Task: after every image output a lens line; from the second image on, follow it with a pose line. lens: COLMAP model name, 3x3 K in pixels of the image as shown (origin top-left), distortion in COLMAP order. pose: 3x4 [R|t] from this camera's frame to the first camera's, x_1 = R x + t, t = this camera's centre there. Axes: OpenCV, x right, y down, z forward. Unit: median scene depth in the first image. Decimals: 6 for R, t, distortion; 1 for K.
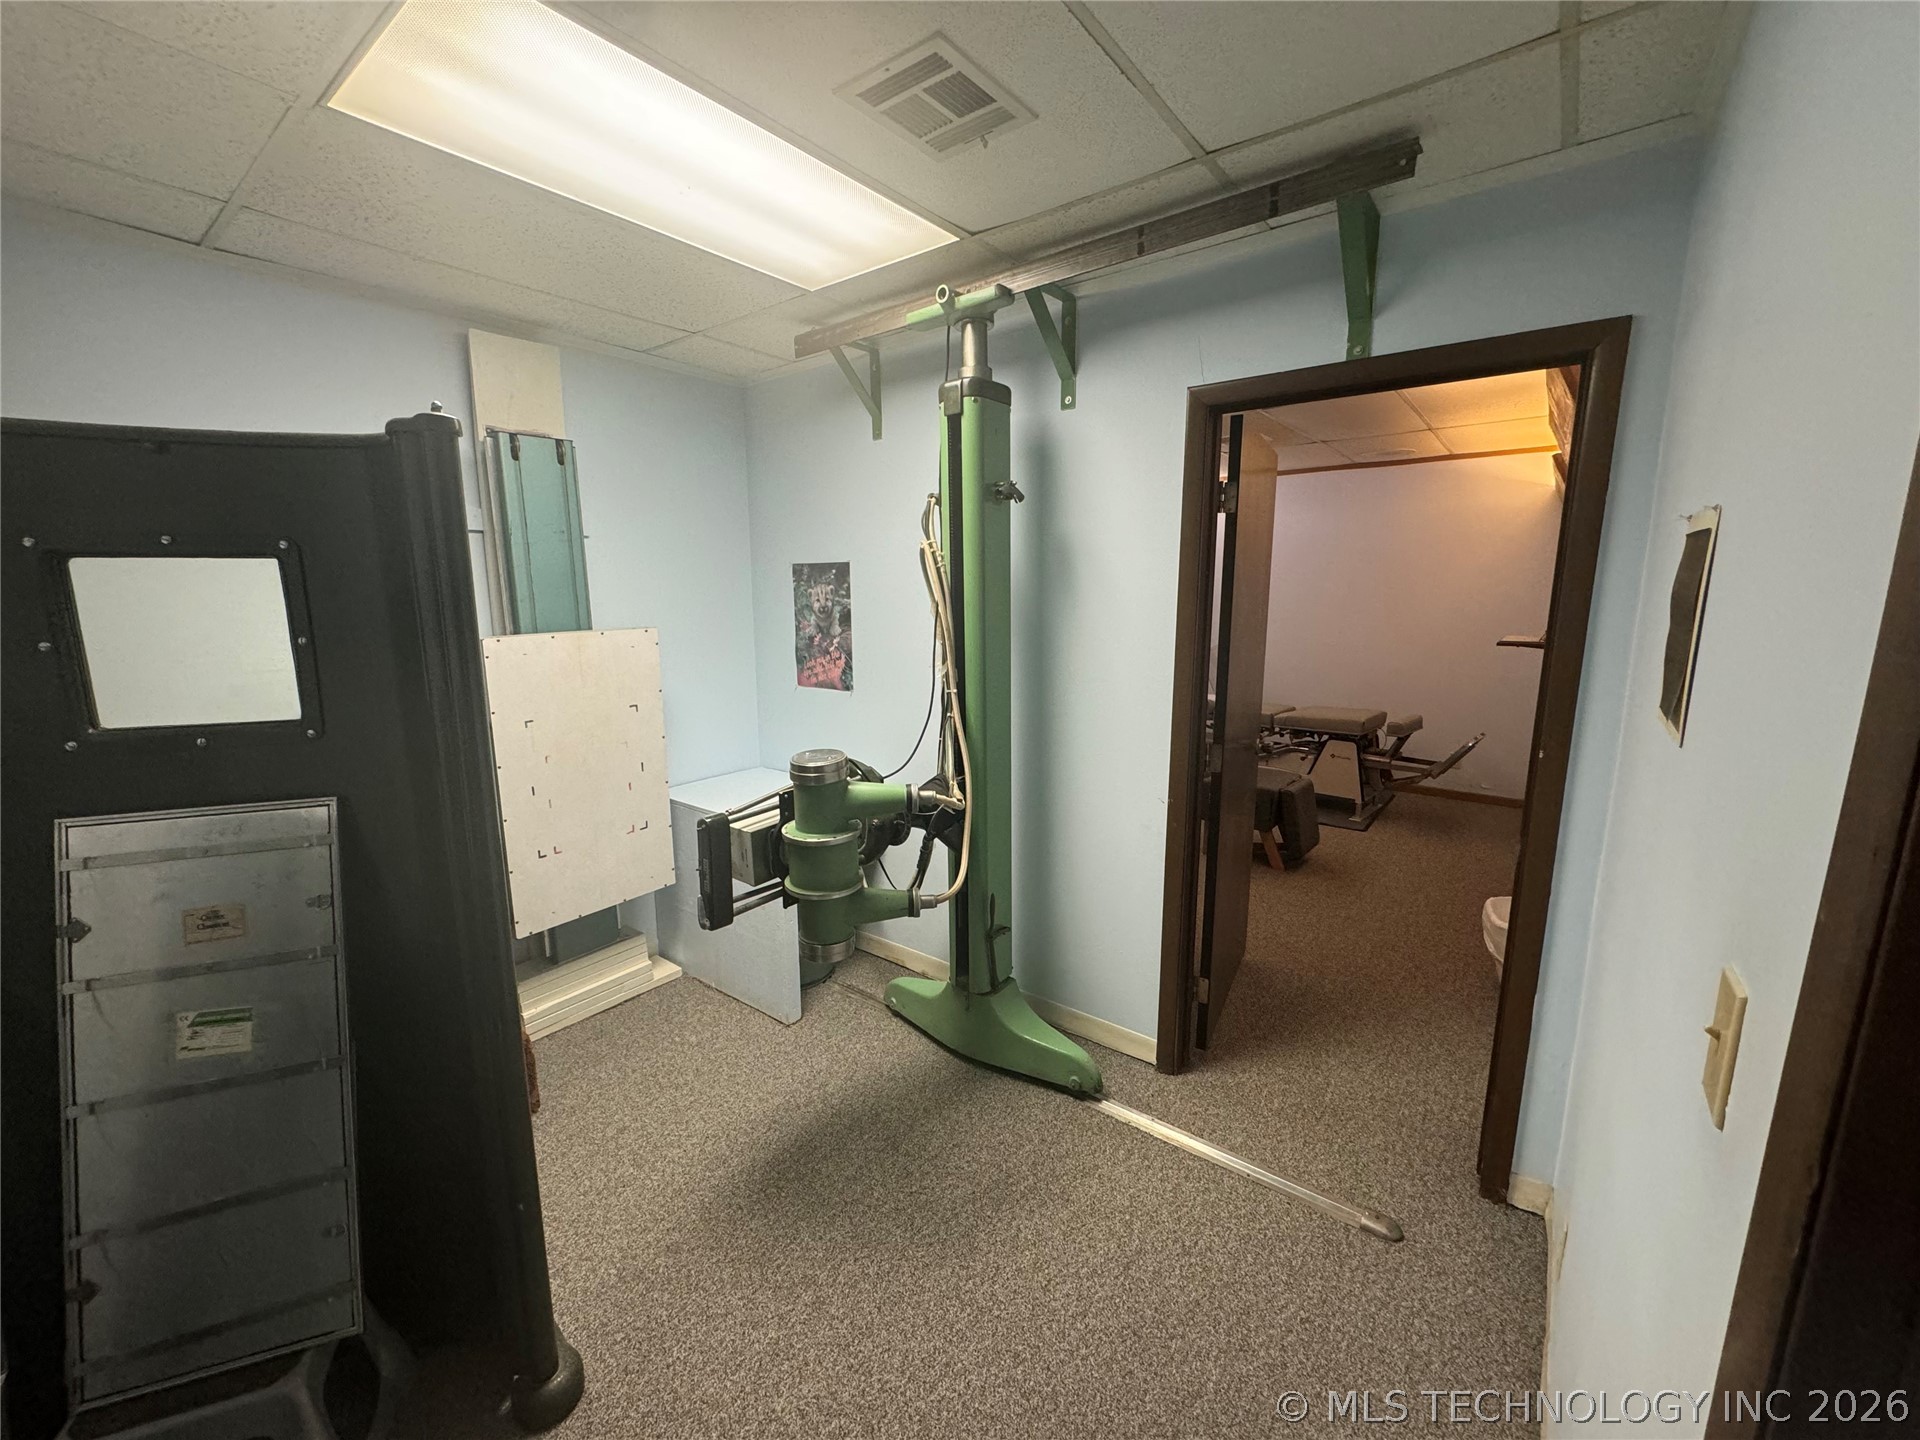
lens RADIAL K [[764.5, 0, 957.7], [0, 764.5, 719.5], [0, 0, 1]] dist [0.001135, -0.000347]
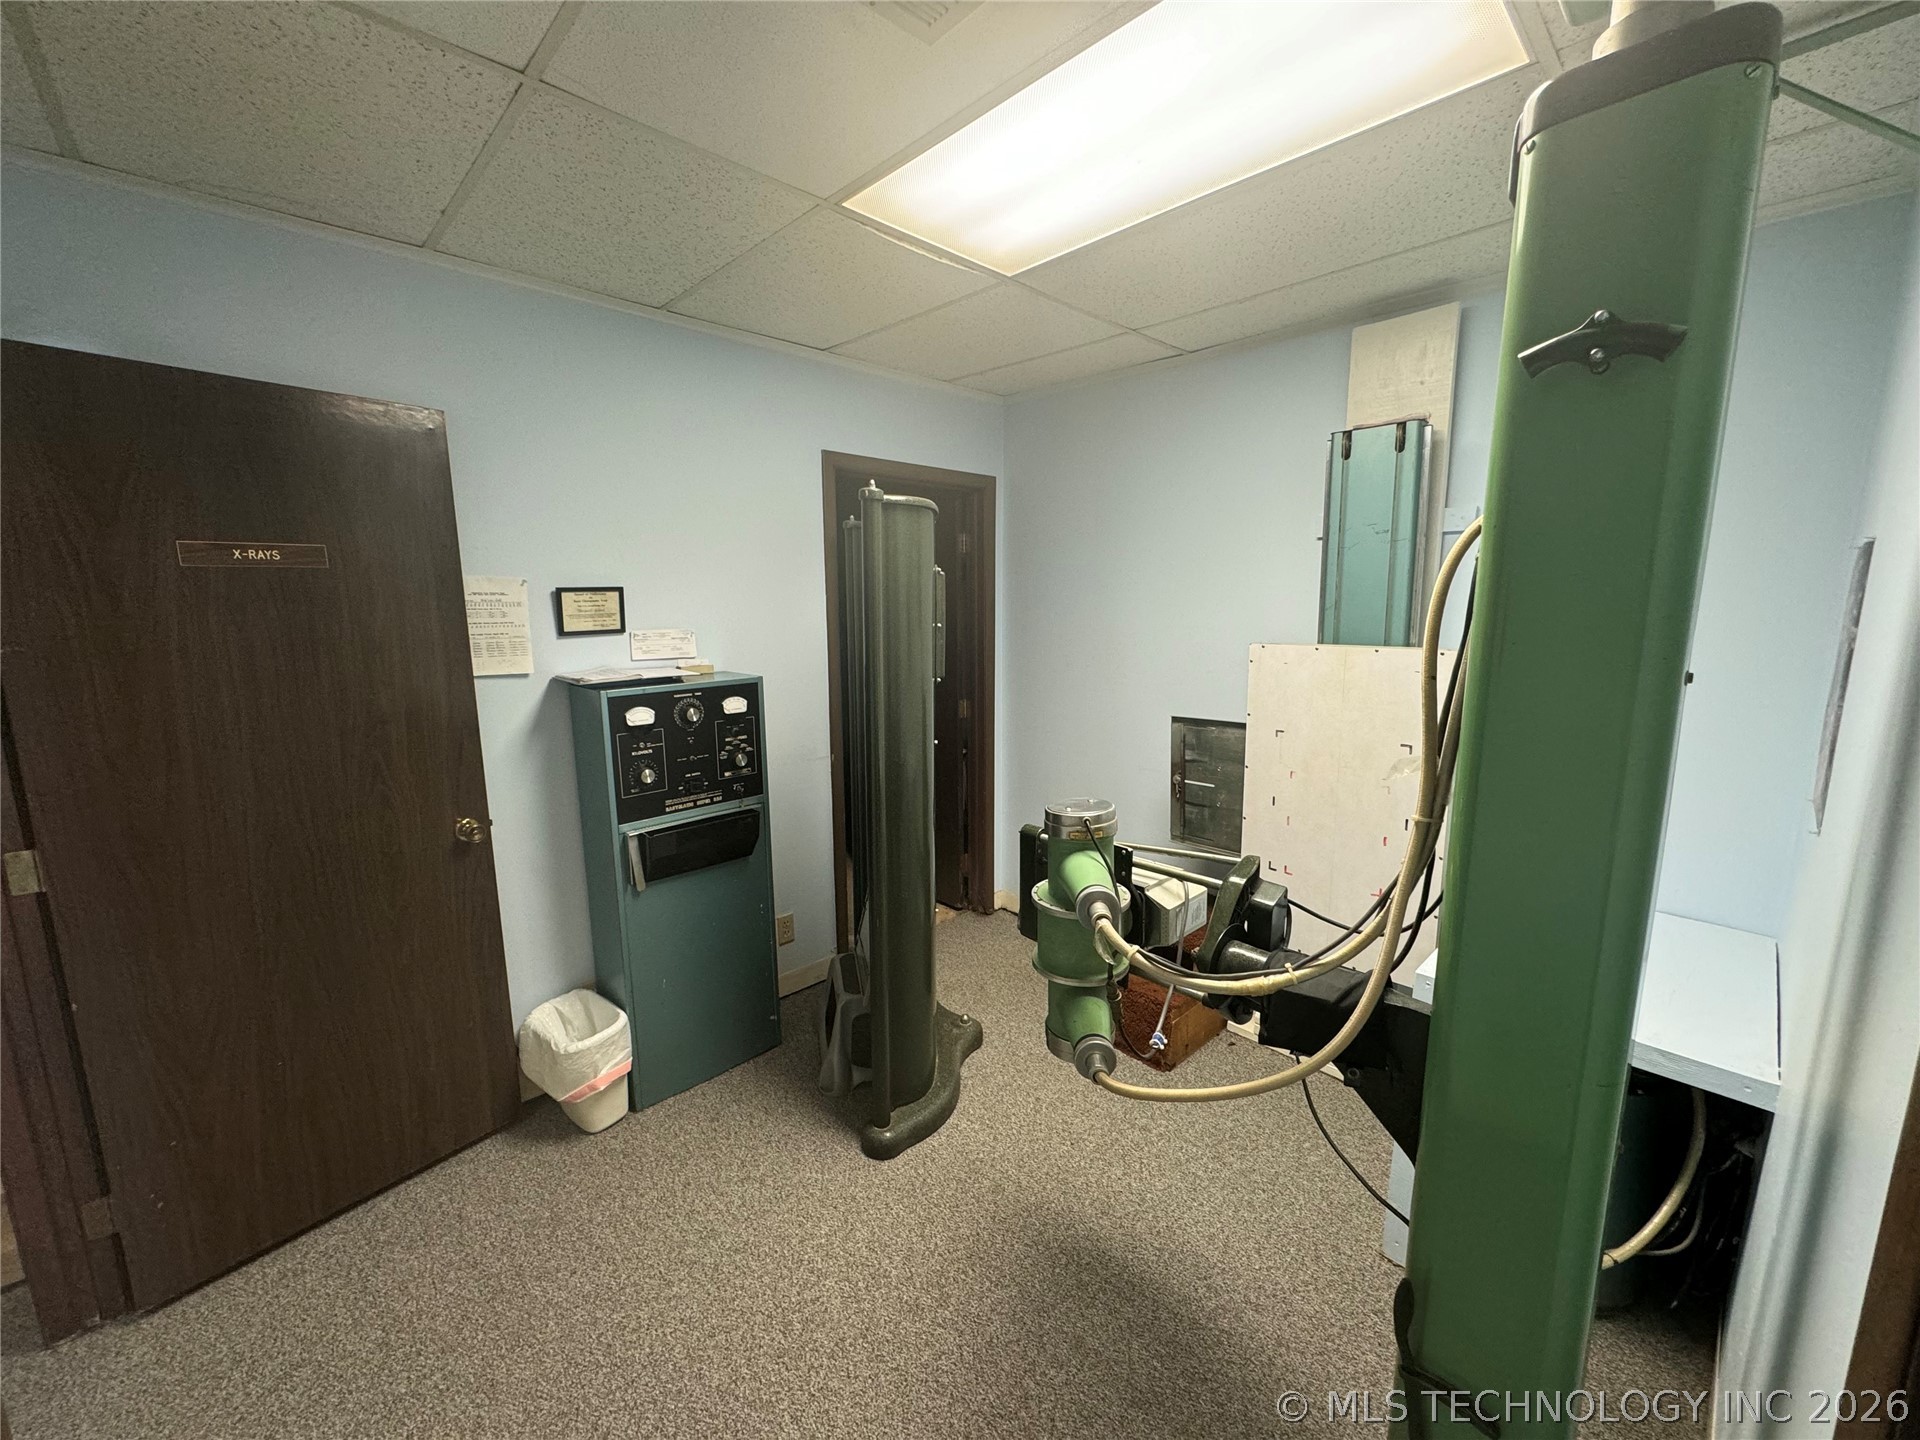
lens RADIAL K [[764.5, 0, 959.1], [0, 764.5, 719.1], [0, 0, 1]] dist [0.001135, -0.000347]
pose [[-0.154050, 0.166305, -0.973967, 0.657738], [-0.165597, 0.967445, 0.191383, -0.190023], [0.974087, 0.190769, -0.121495, 1.025081]]
